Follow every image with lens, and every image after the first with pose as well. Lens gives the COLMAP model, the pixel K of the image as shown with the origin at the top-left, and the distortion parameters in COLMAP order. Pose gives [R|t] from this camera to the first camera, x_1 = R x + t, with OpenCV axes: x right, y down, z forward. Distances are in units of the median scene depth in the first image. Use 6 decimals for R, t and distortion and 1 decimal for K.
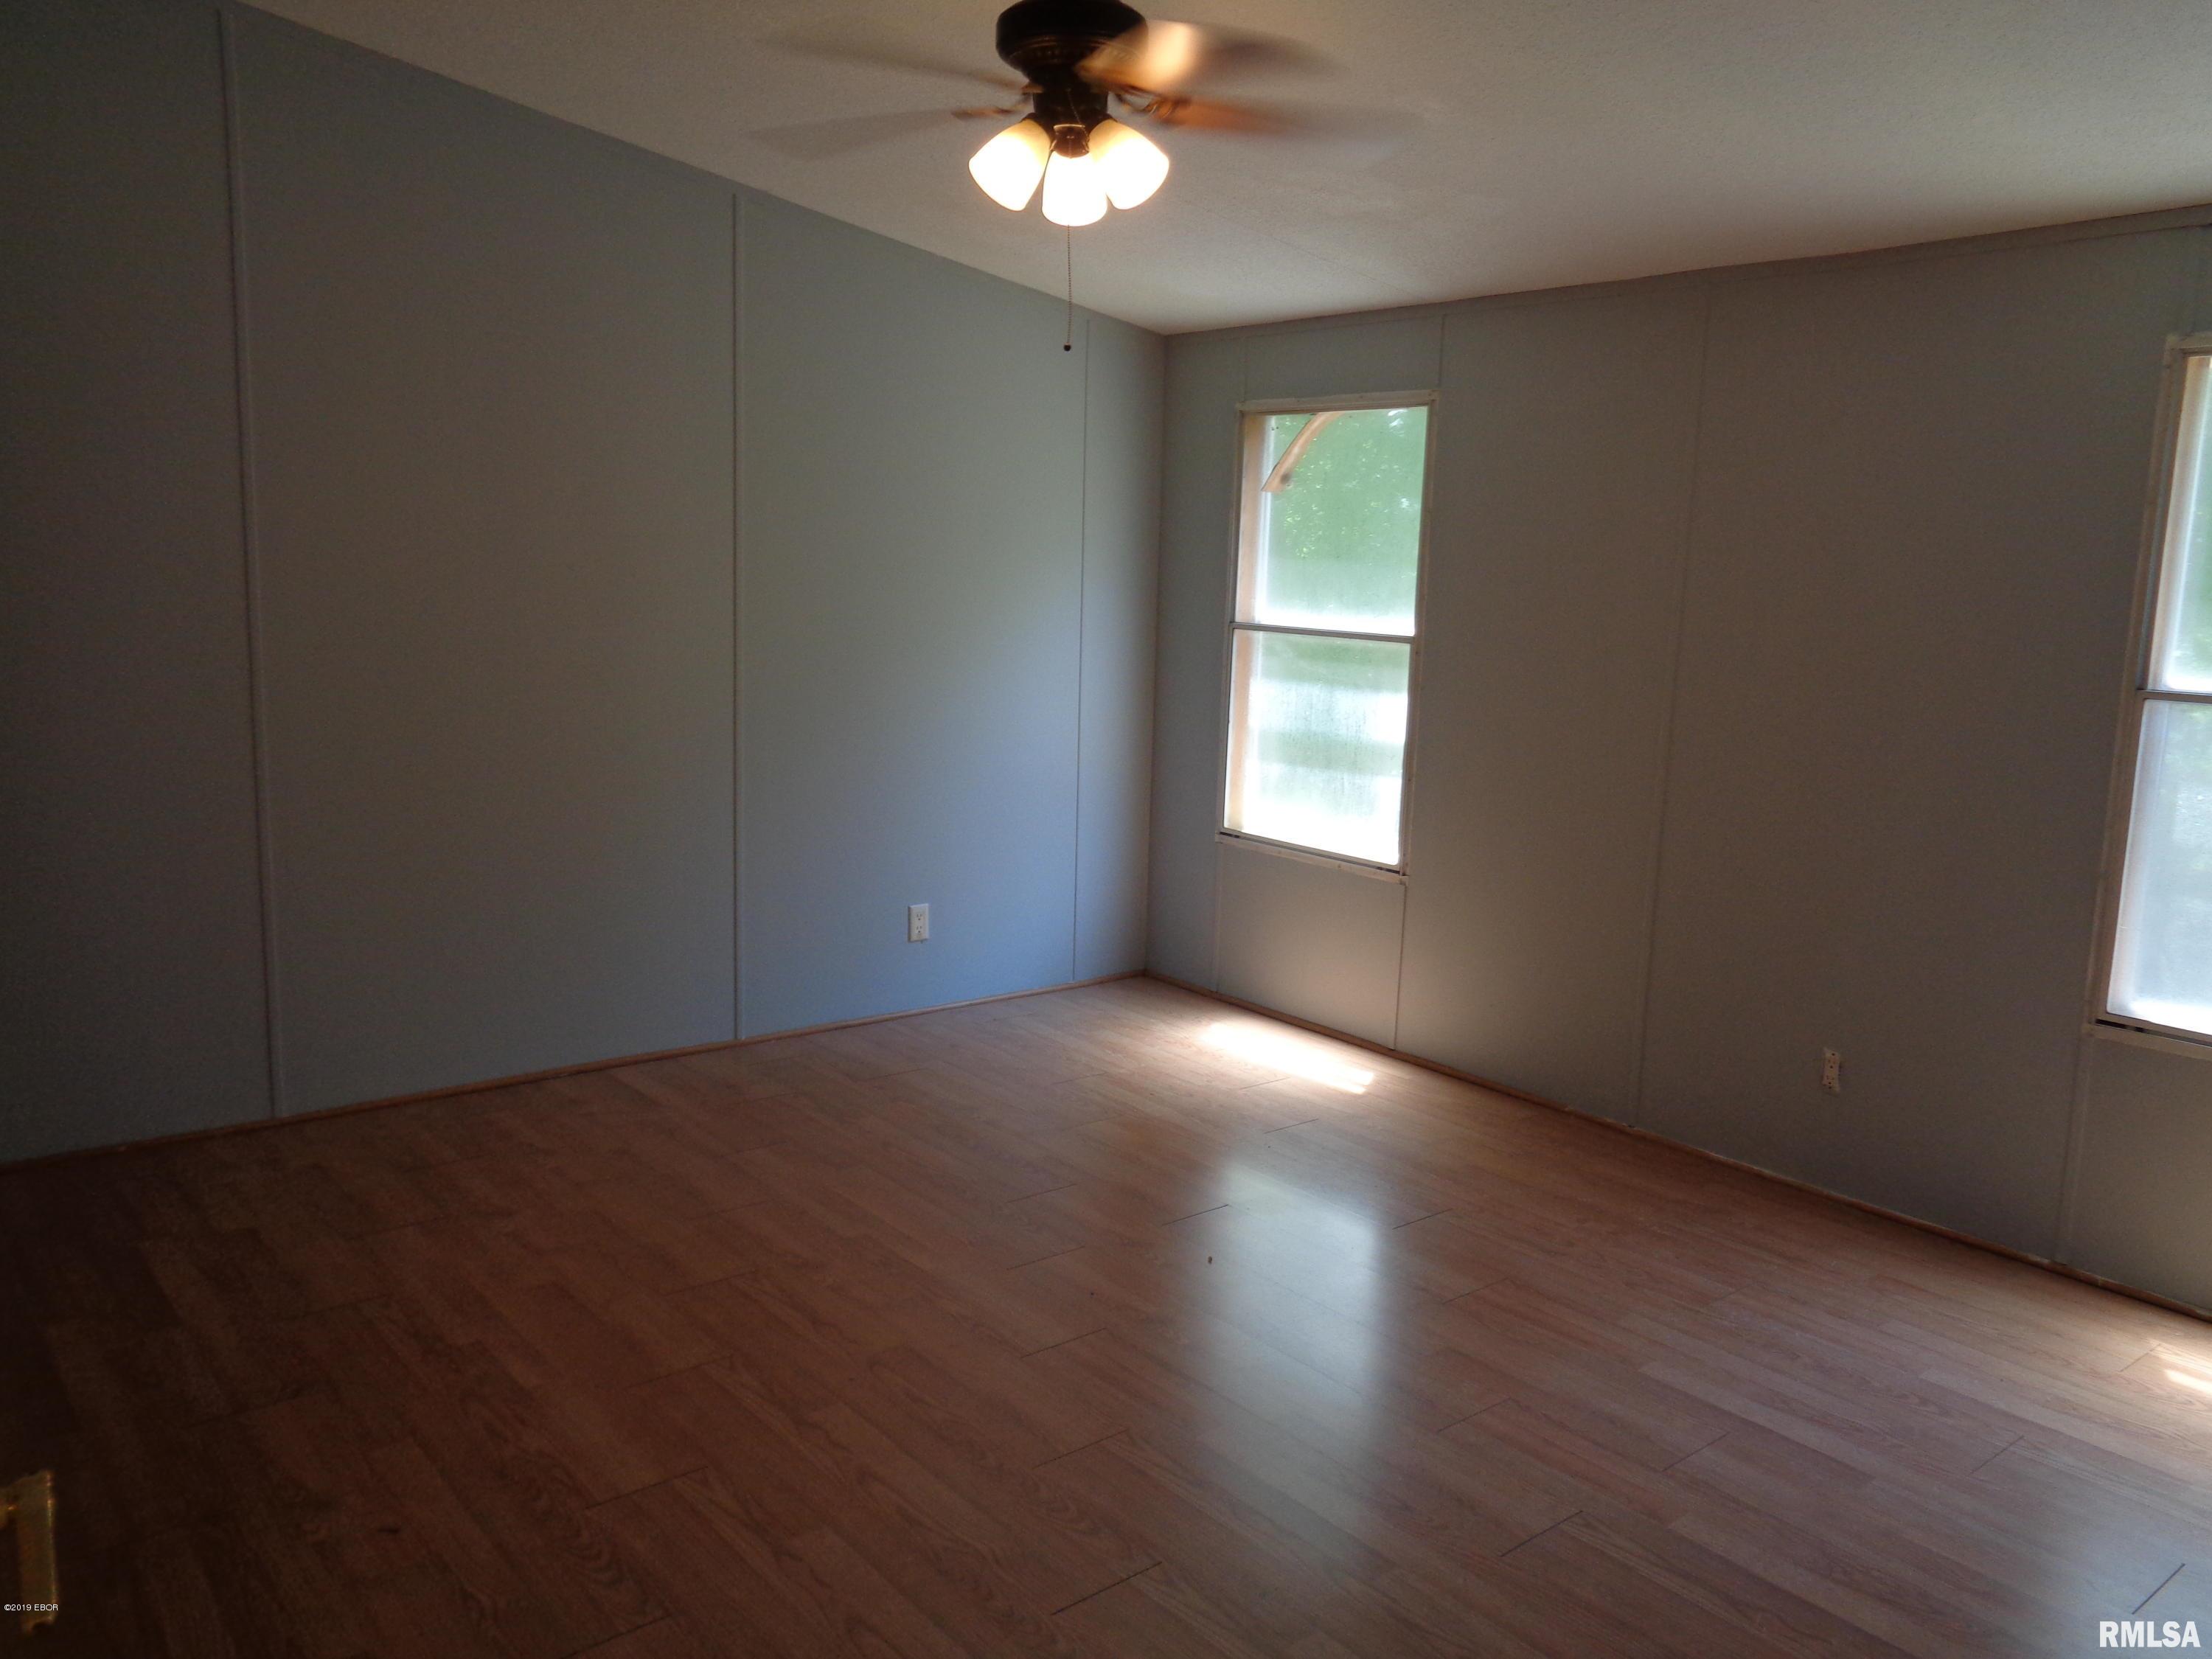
lens RADIAL K [[1687.1, 0, 1106.1], [0, 1687.1, 822.3], [0, 0, 1]] dist [0.032490, 0.008417]
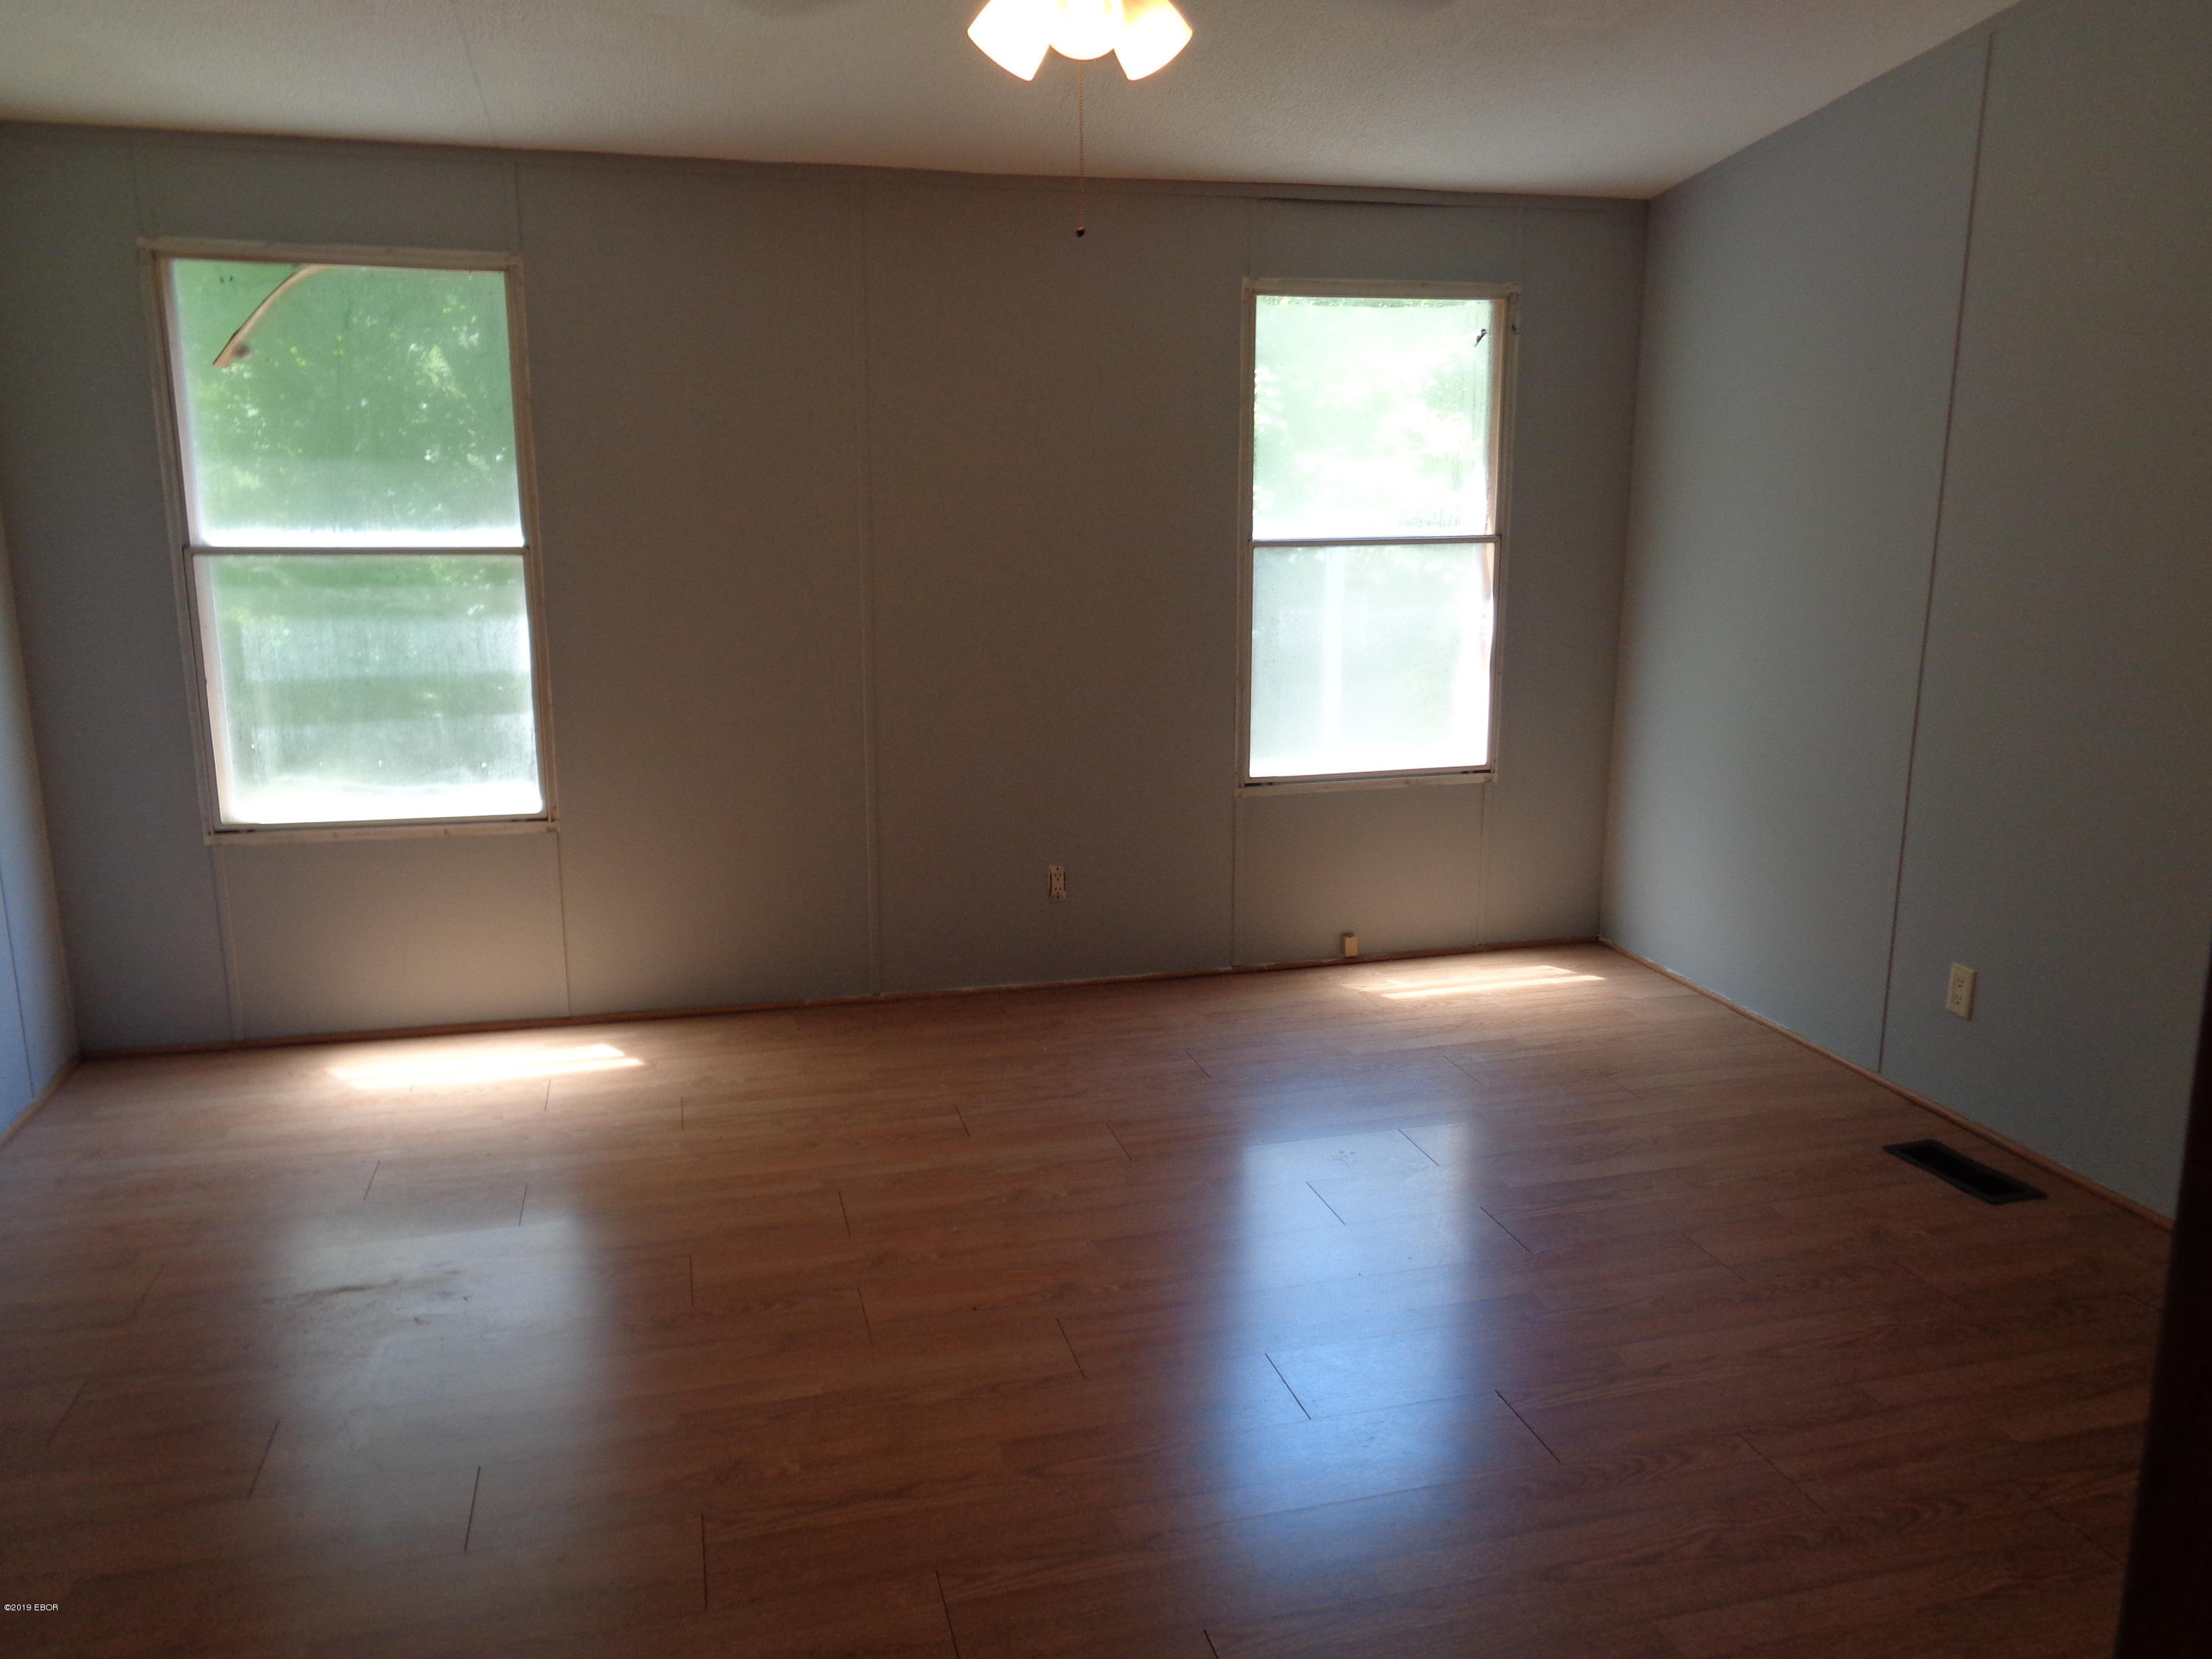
lens RADIAL K [[1687.1, 0, 1106.1], [0, 1687.1, 822.3], [0, 0, 1]] dist [0.032490, 0.008417]
pose [[0.424693, -0.225557, 0.876789, -0.491204], [0.151787, 0.972498, 0.176657, -0.082683], [-0.892522, 0.058061, 0.447250, 0.366411]]
